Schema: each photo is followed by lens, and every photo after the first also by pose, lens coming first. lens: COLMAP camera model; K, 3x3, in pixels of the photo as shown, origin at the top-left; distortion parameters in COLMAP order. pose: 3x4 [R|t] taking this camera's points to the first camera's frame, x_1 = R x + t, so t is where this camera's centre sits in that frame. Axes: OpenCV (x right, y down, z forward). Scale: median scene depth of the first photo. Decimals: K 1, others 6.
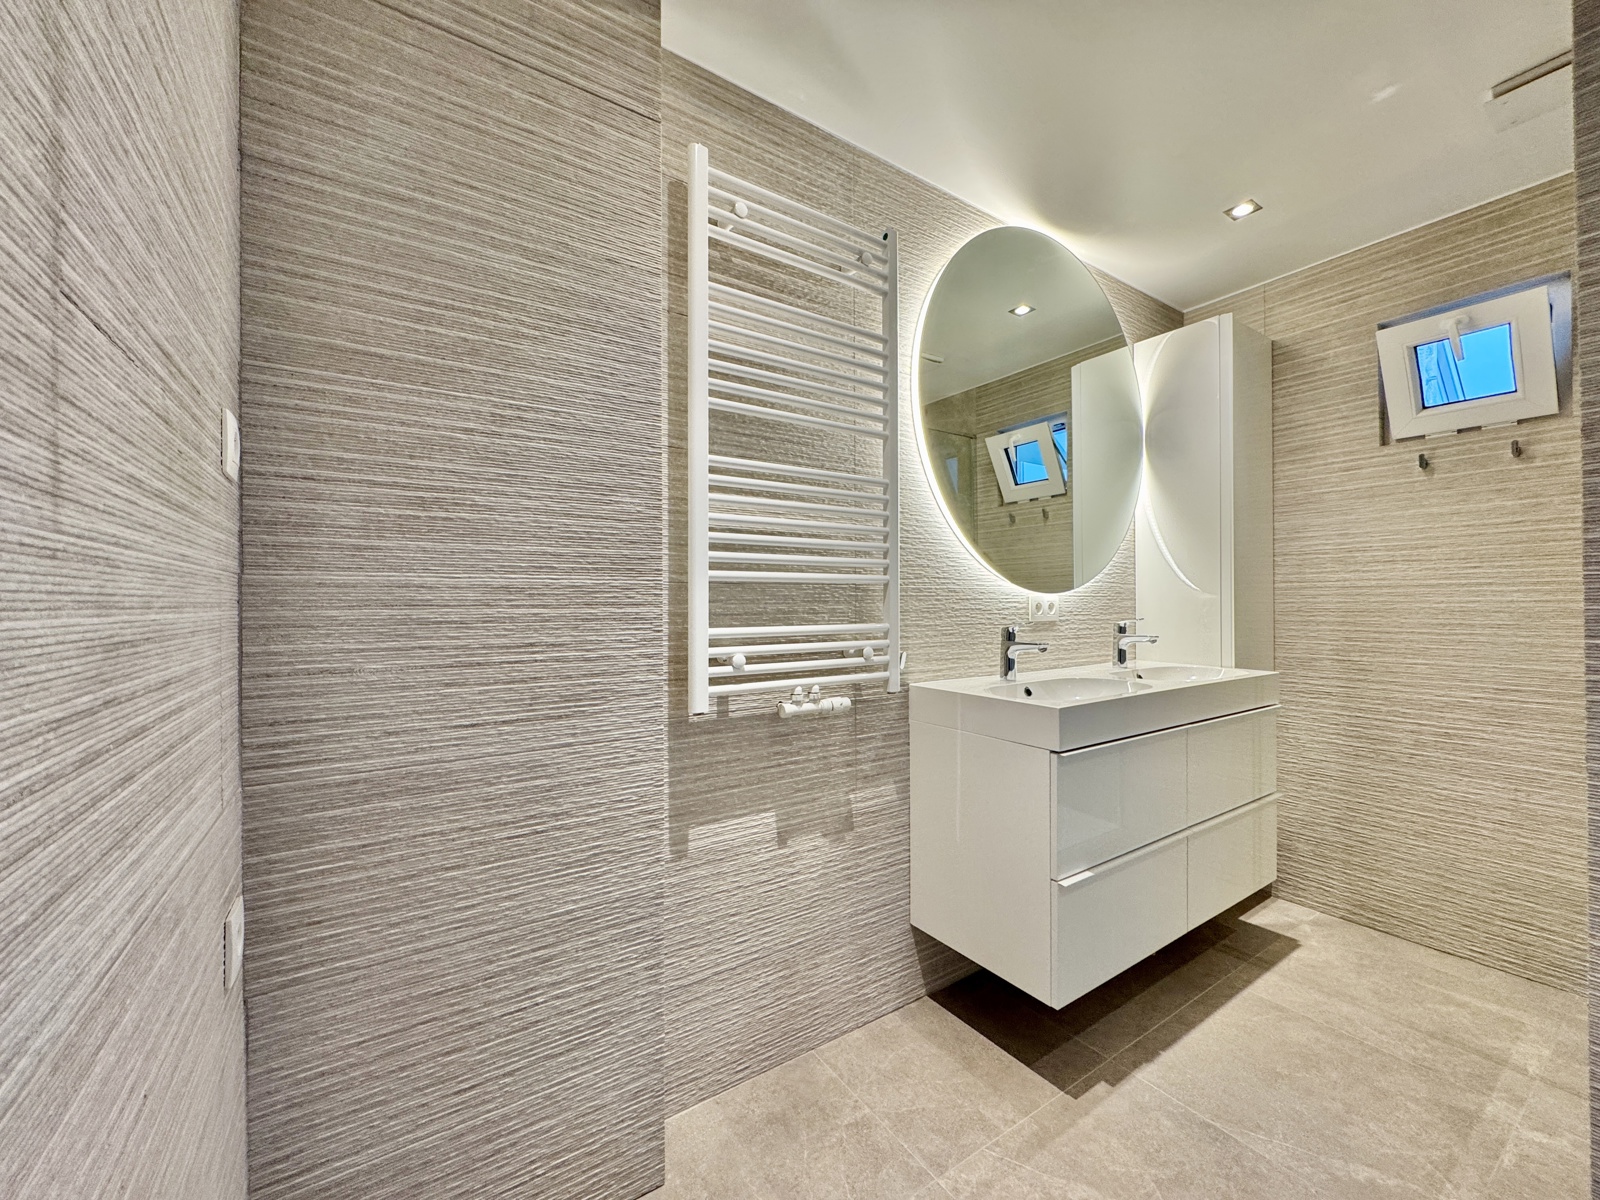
lens RADIAL K [[633.5, 0, 800.2], [0, 633.5, 598.4], [0, 0, 1]] dist [-0.001683, 0.000082]
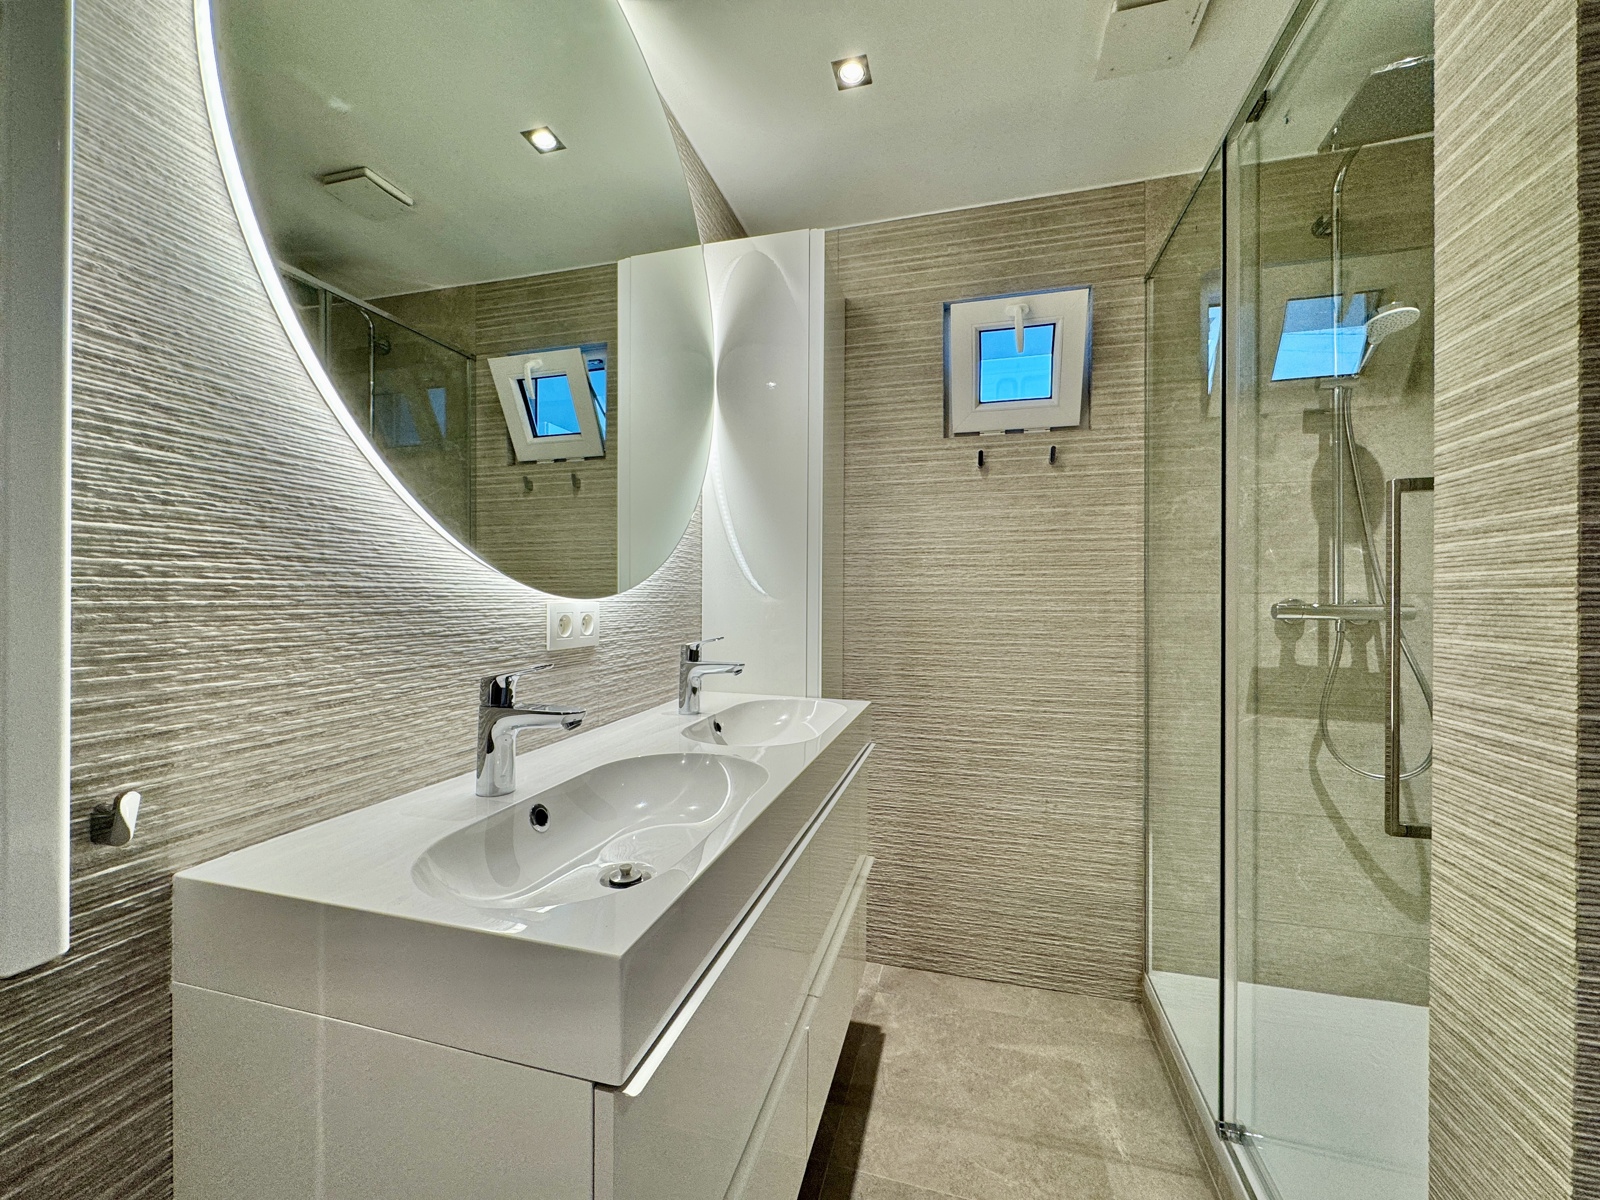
lens RADIAL K [[633.5, 0, 800.2], [0, 633.5, 598.4], [0, 0, 1]] dist [-0.001683, 0.000082]
pose [[0.755962, 0.006485, 0.654583, 0.190153], [-0.011209, 0.999933, 0.003039, -0.013075], [-0.654519, -0.009634, 0.755984, 0.501124]]
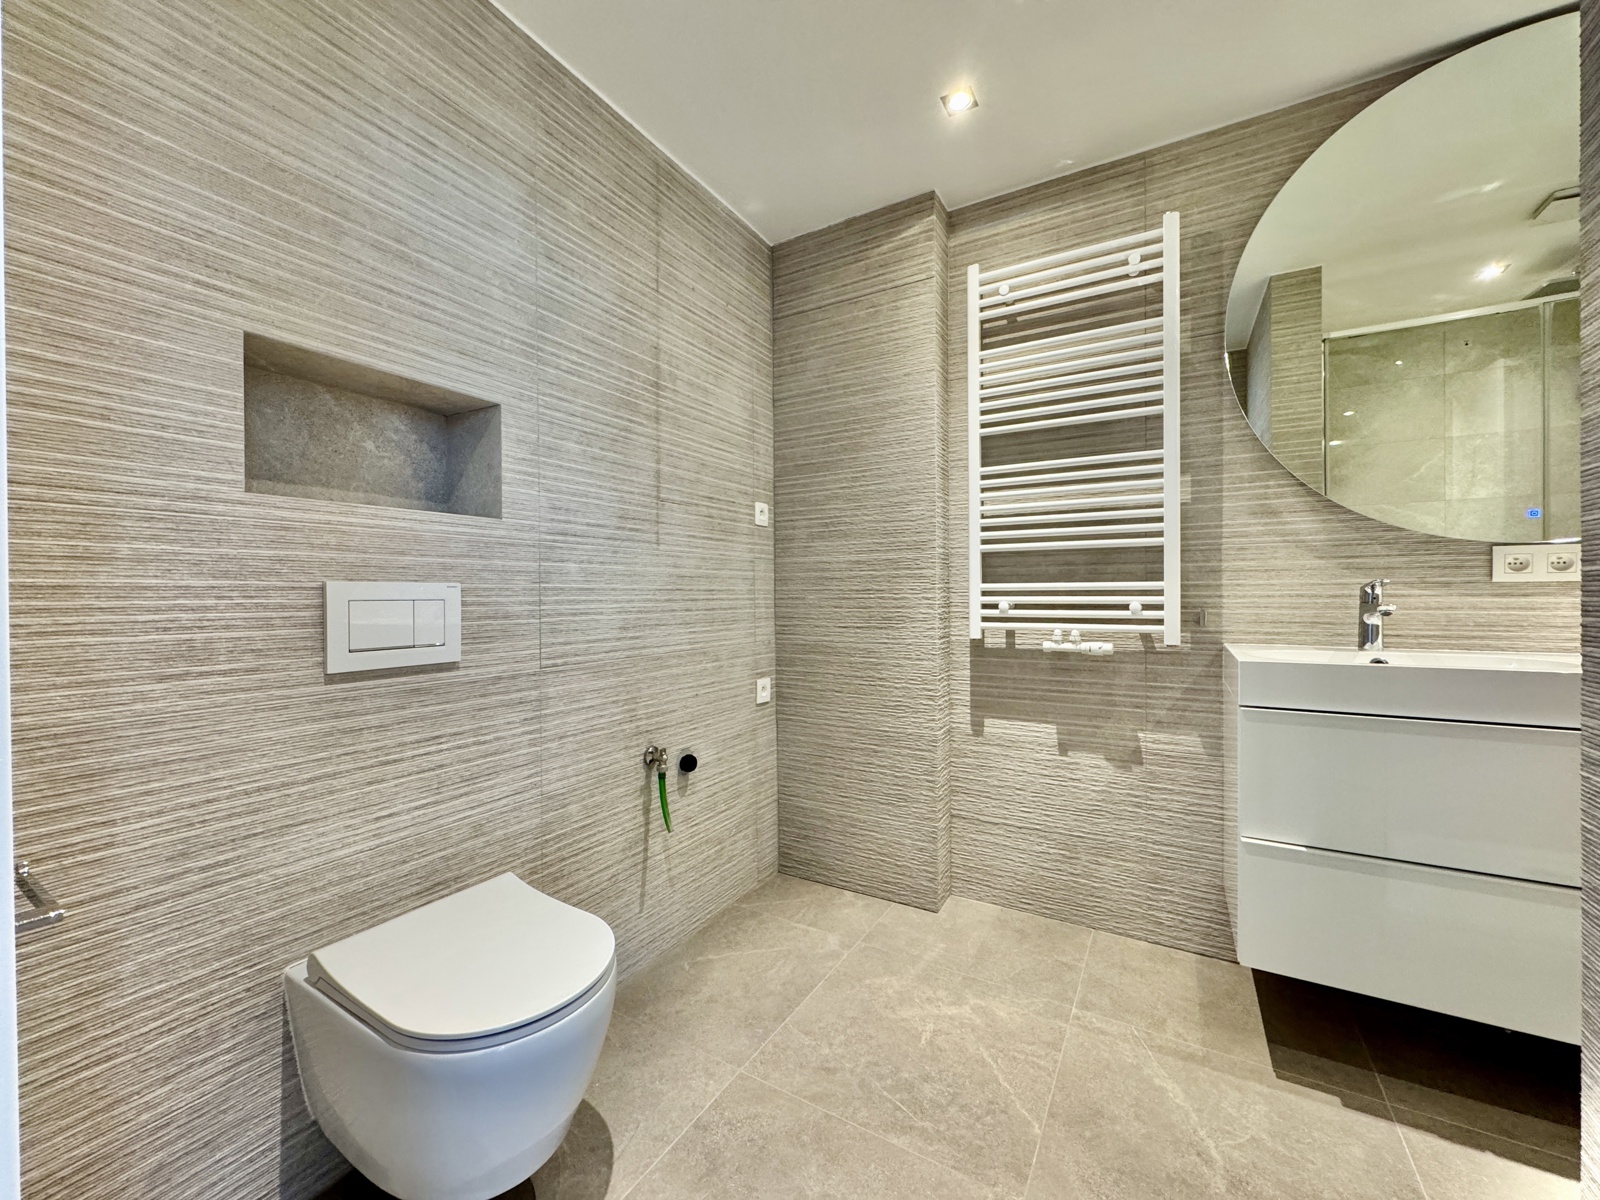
lens RADIAL K [[633.5, 0, 800.2], [0, 633.5, 598.4], [0, 0, 1]] dist [-0.001683, 0.000082]
pose [[0.439268, 0.008724, -0.898314, 0.724687], [0.010241, 0.999839, 0.014717, 0.039558], [0.898298, -0.015665, 0.439108, -0.035010]]
